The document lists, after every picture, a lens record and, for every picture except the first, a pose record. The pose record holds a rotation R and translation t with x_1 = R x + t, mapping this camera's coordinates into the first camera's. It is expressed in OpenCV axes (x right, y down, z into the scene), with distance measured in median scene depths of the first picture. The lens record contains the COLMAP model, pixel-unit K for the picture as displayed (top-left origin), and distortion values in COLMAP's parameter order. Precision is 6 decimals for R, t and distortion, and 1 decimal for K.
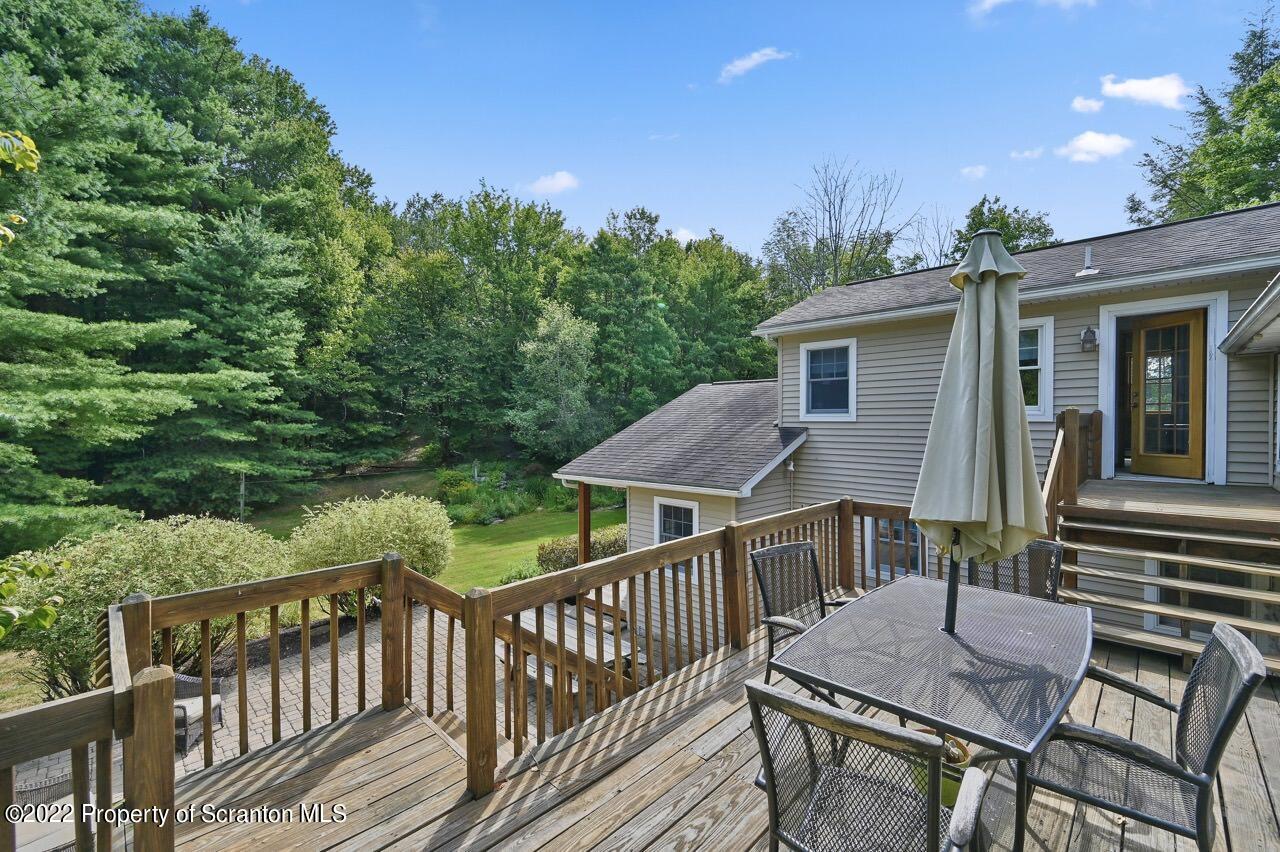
lens RADIAL K [[529.2, 0, 636.9], [0, 529.2, 427.6], [0, 0, 1]] dist [-0.000047, -0.000092]
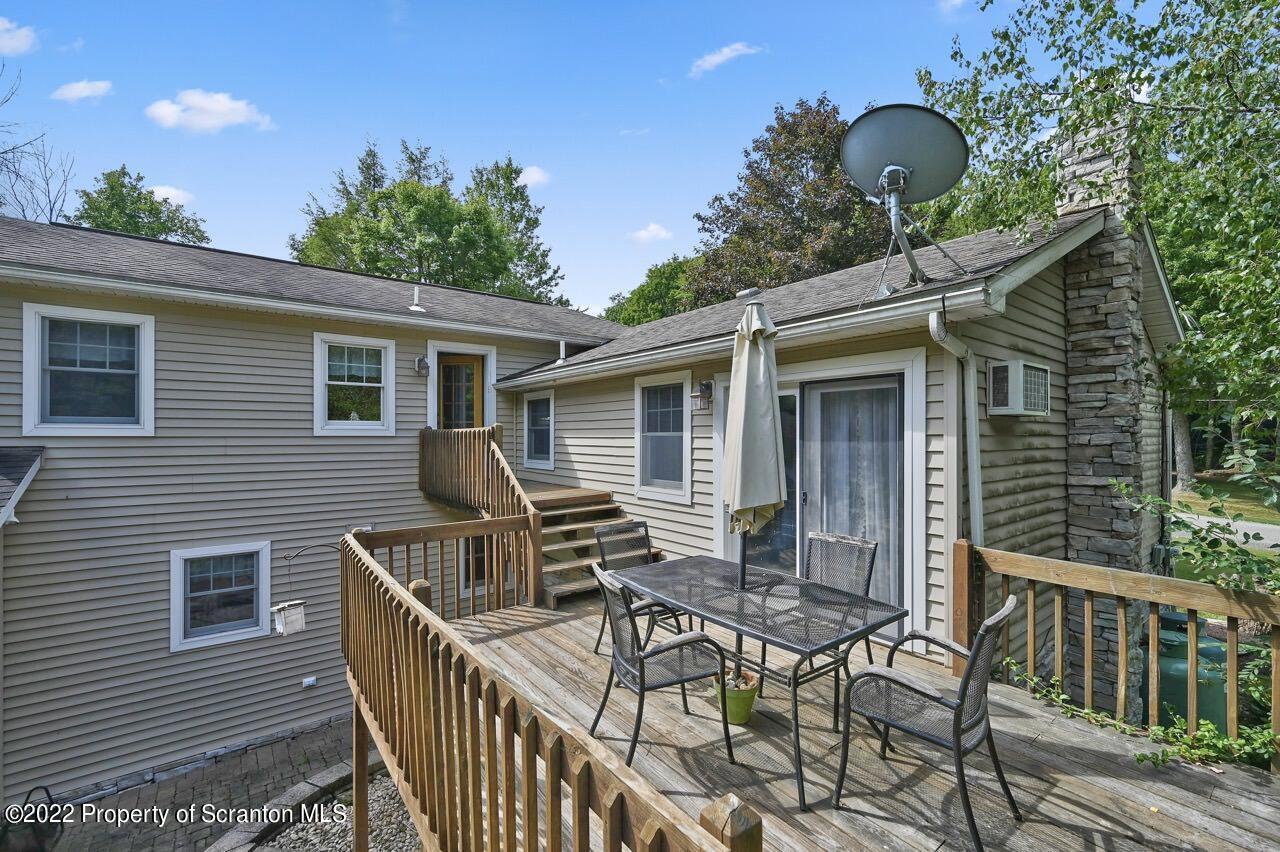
lens RADIAL K [[529.2, 0, 637.1], [0, 529.2, 429.0], [0, 0, 1]] dist [-0.000047, -0.000092]
pose [[0.134469, 0.006176, 0.990899, -0.191114], [0.010004, 0.999921, -0.007589, -0.009233], [-0.990867, 0.010933, 0.134397, 0.271828]]
